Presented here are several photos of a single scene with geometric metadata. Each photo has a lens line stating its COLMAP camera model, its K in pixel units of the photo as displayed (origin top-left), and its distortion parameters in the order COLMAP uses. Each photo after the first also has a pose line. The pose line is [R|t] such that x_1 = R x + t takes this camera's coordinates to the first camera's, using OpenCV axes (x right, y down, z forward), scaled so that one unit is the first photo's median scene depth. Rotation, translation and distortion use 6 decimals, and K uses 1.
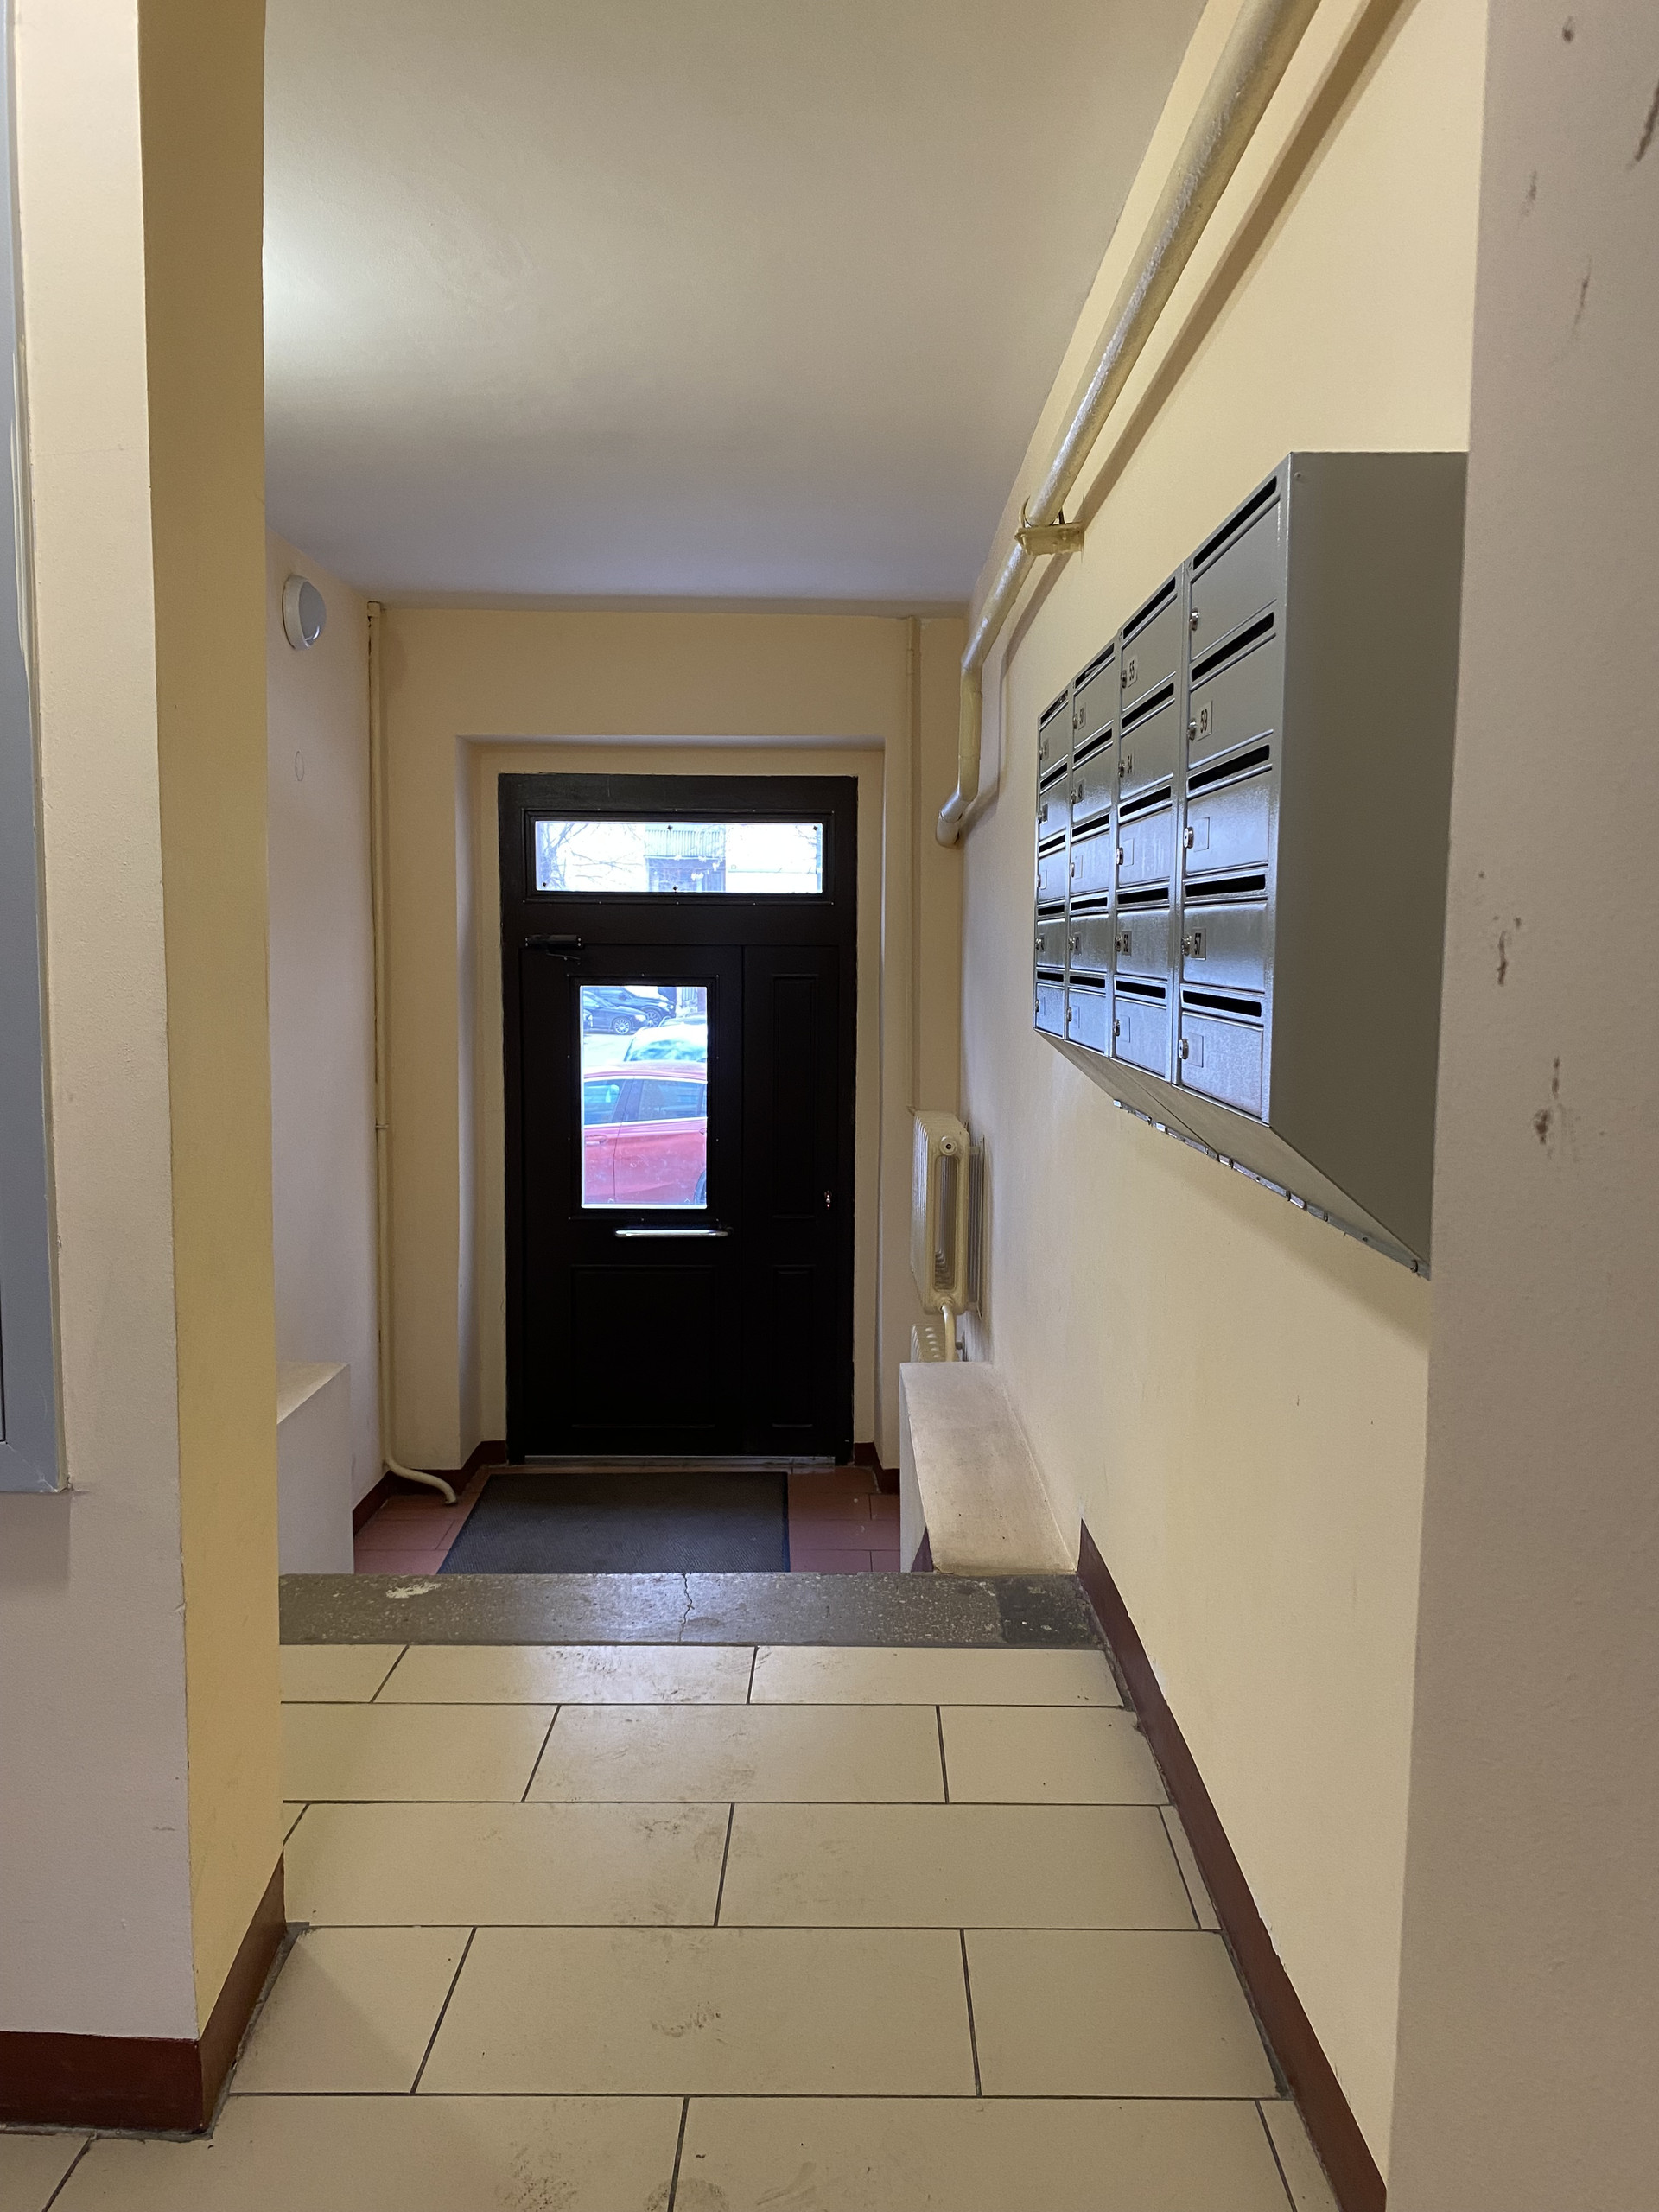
lens RADIAL K [[1698.9, 0, 829.5], [0, 1698.9, 1106.0], [0, 0, 1]] dist [0.026056, -0.010679]
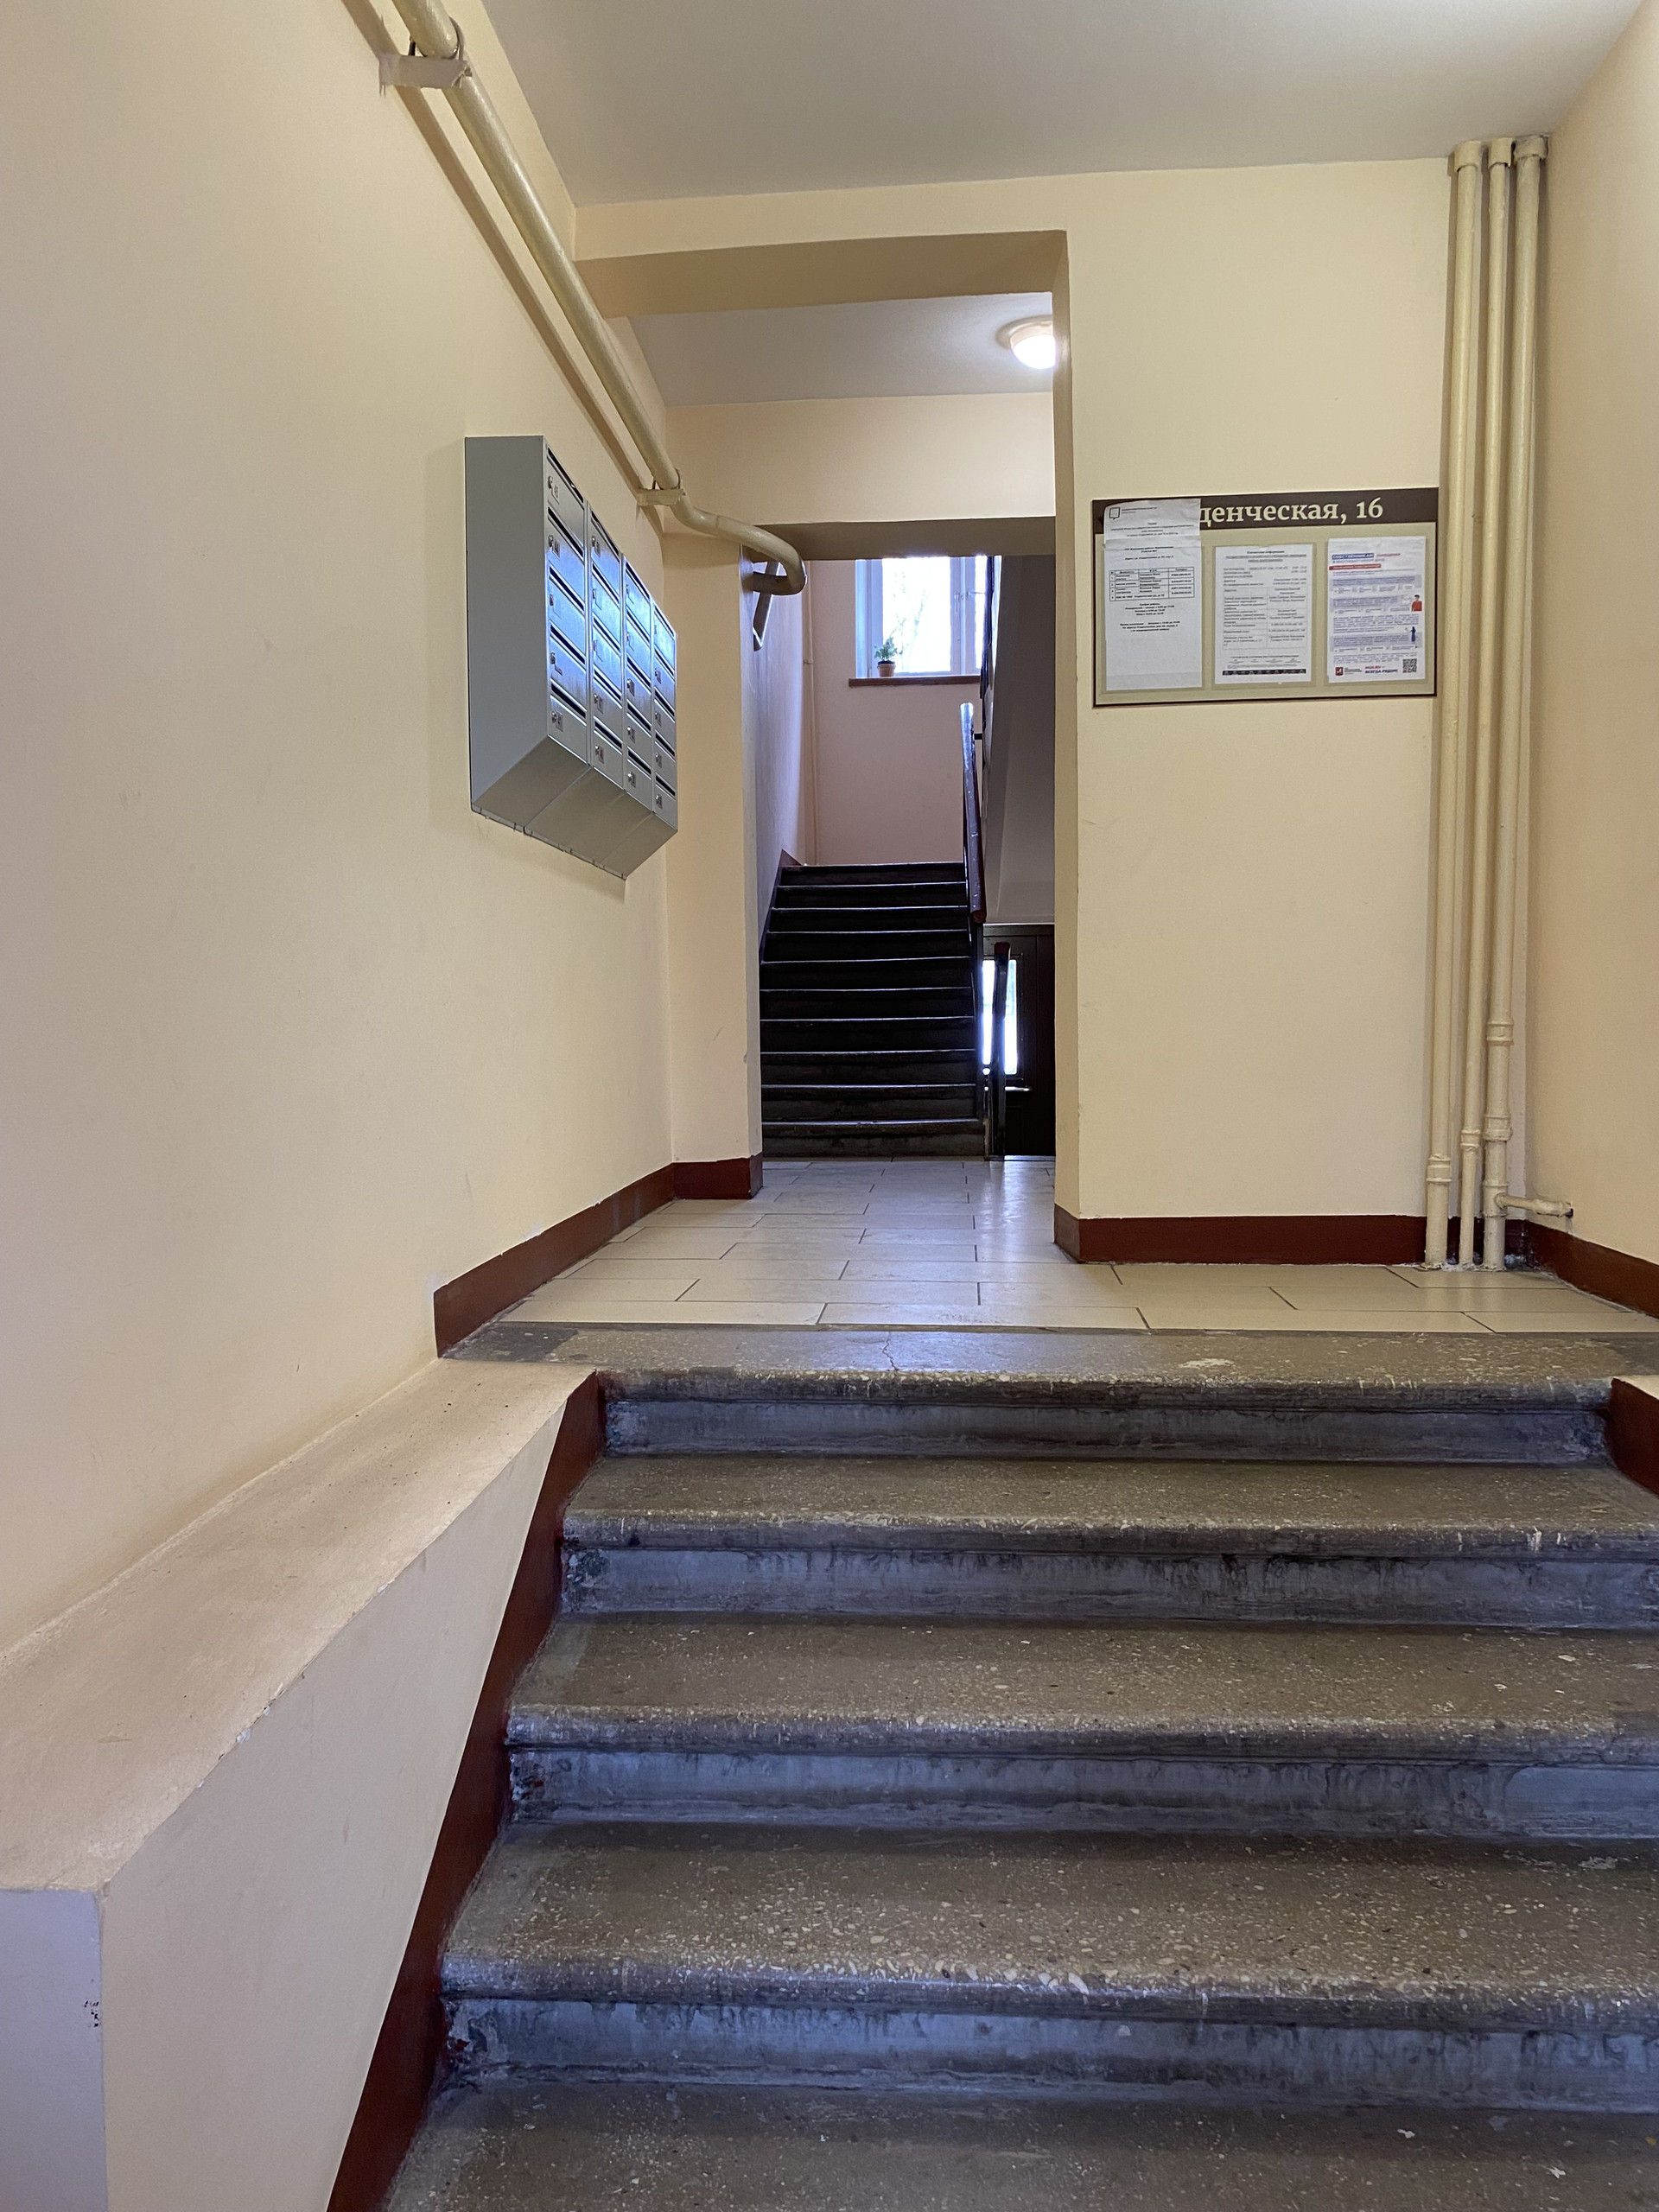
lens RADIAL K [[1615.4, 0, 829.5], [0, 1615.4, 1106.0], [0, 0, 1]] dist [0.059236, -0.077672]
pose [[-0.997470, 0.001152, 0.071075, -0.112661], [0.011964, 0.988326, 0.151884, 0.026254], [-0.070070, 0.152350, -0.985840, 1.816910]]
